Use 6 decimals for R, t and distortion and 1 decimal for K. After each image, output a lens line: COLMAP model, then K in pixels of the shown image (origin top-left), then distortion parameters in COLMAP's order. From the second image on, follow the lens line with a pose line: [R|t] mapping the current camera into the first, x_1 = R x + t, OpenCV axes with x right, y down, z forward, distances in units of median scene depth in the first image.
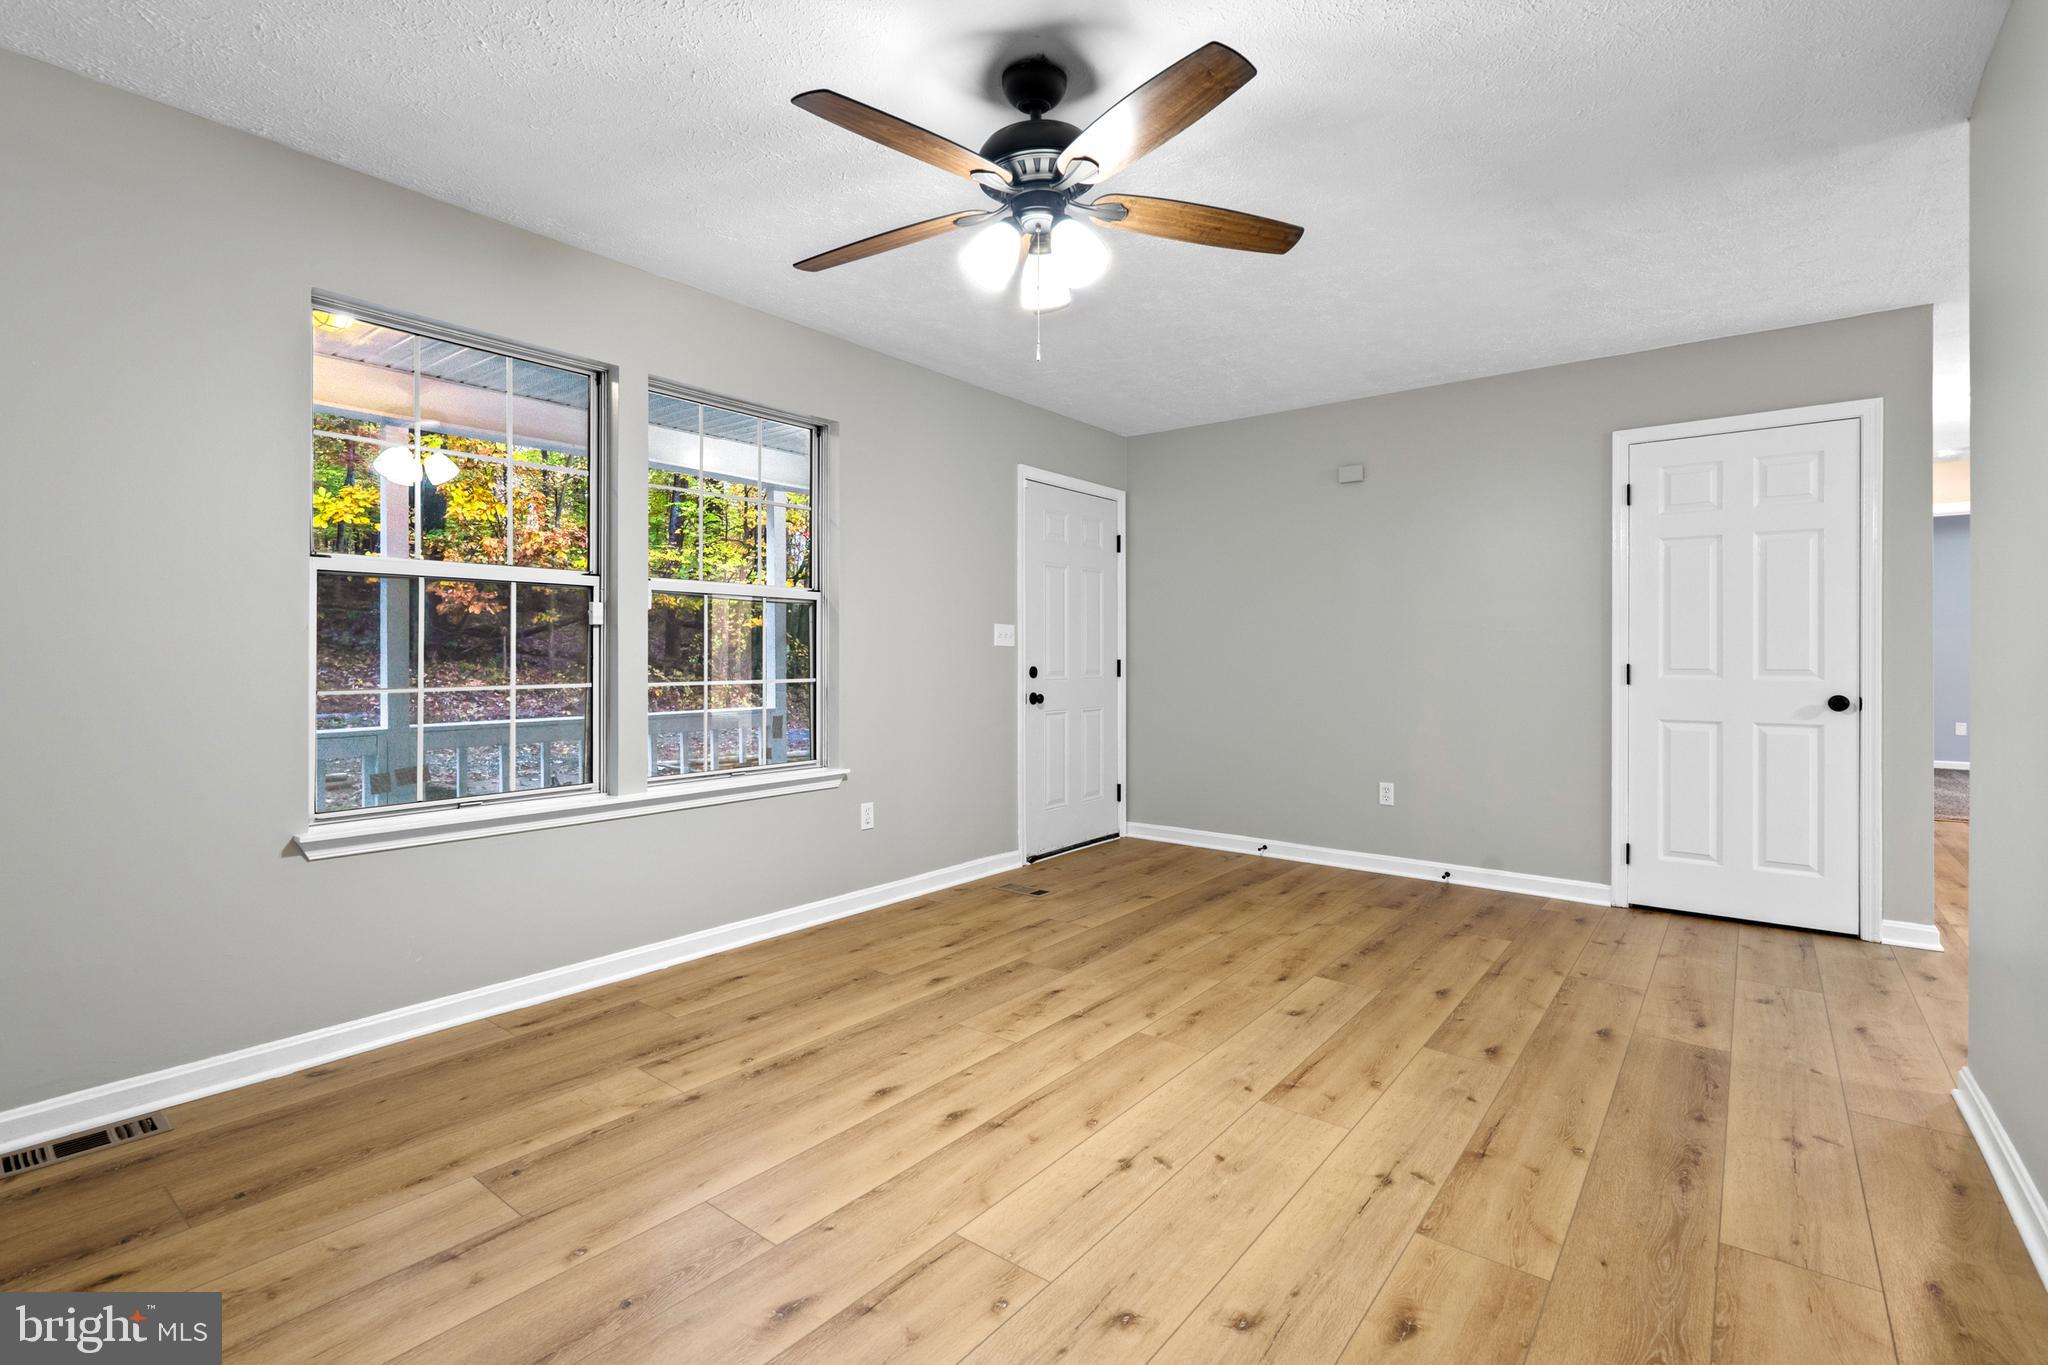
lens RADIAL K [[955.9, 0, 1017.5], [0, 955.9, 662.3], [0, 0, 1]] dist [-0.006162, -0.000220]
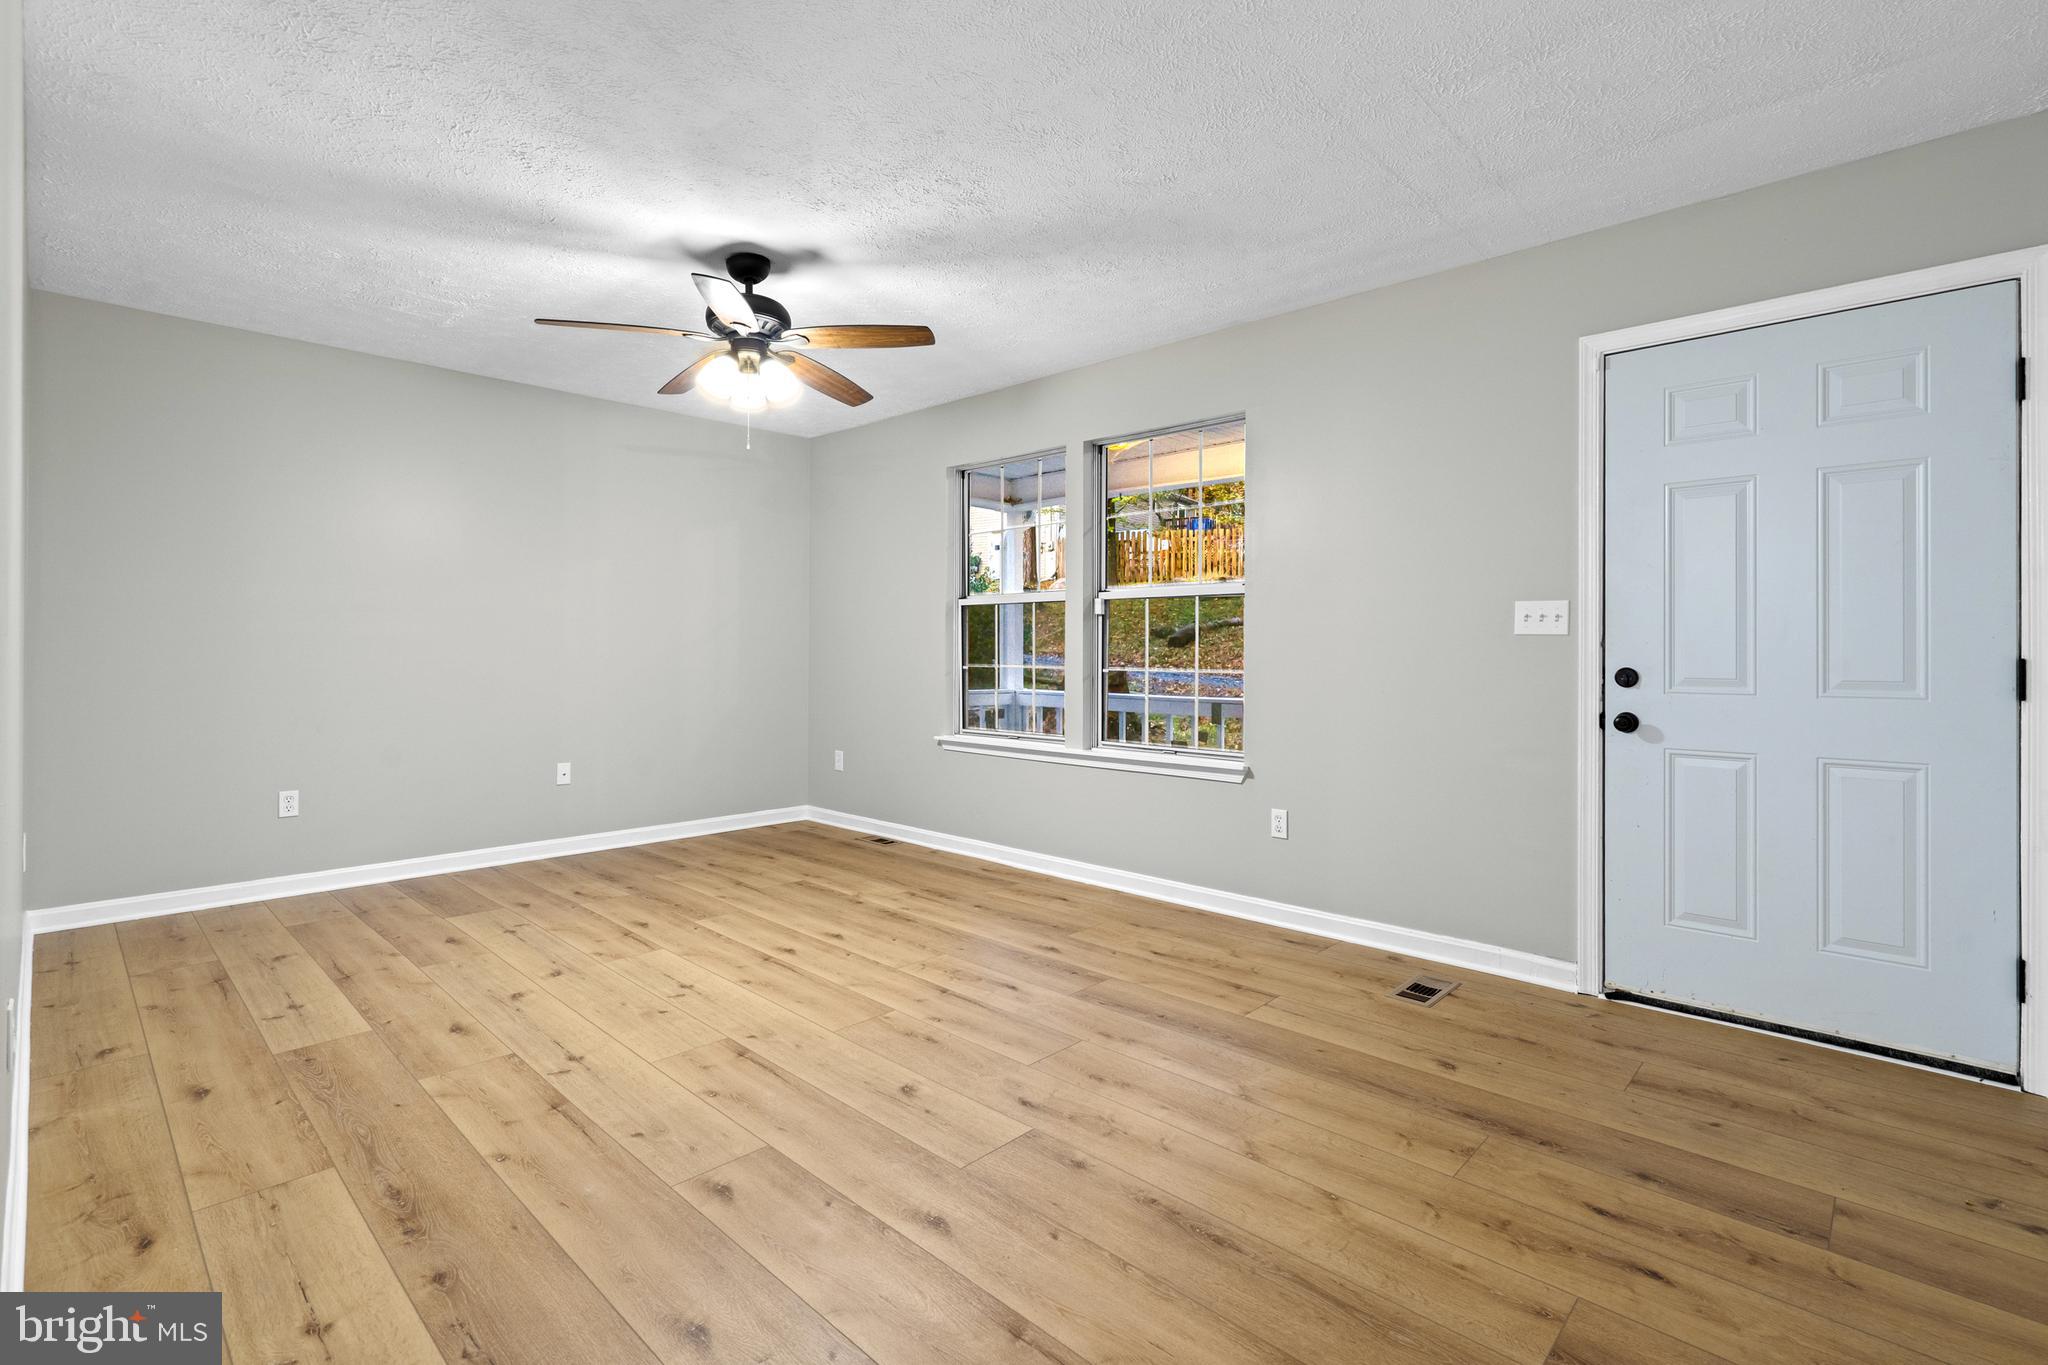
lens RADIAL K [[955.9, 0, 1016.7], [0, 955.9, 638.0], [0, 0, 1]] dist [-0.006162, -0.000220]
pose [[-0.113884, -0.012418, -0.993416, 1.165003], [-0.009221, 0.999892, -0.011441, -0.005951], [0.993451, 0.007857, -0.113986, 1.265911]]
